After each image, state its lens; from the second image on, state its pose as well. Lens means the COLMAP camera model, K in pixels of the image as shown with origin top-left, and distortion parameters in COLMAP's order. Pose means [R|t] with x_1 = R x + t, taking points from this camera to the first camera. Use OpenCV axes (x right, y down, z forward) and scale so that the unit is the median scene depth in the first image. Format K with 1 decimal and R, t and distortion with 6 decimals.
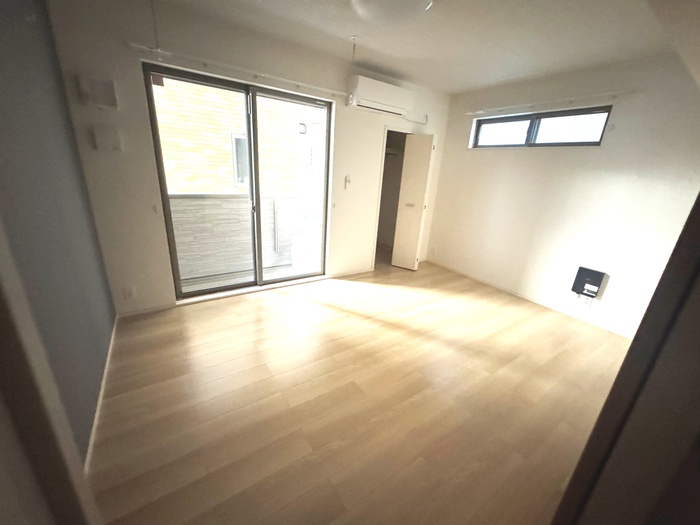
lens RADIAL K [[280.8, 0, 350.0], [0, 280.8, 262.5], [0, 0, 1]] dist [0.000652, 0.000057]
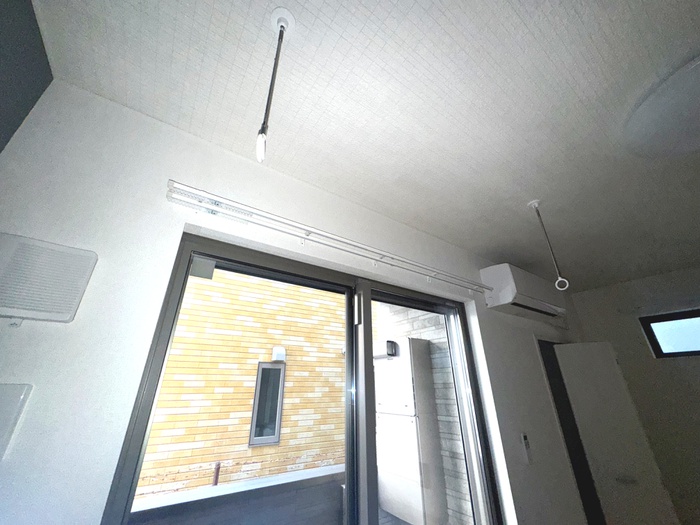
lens RADIAL K [[280.8, 0, 350.0], [0, 280.8, 262.5], [0, 0, 1]] dist [0.000652, 0.000057]
pose [[0.997270, -0.052157, 0.052268, -0.284761], [0.073774, 0.733557, -0.675612, -0.186072], [-0.003103, 0.677624, 0.735402, 0.380371]]
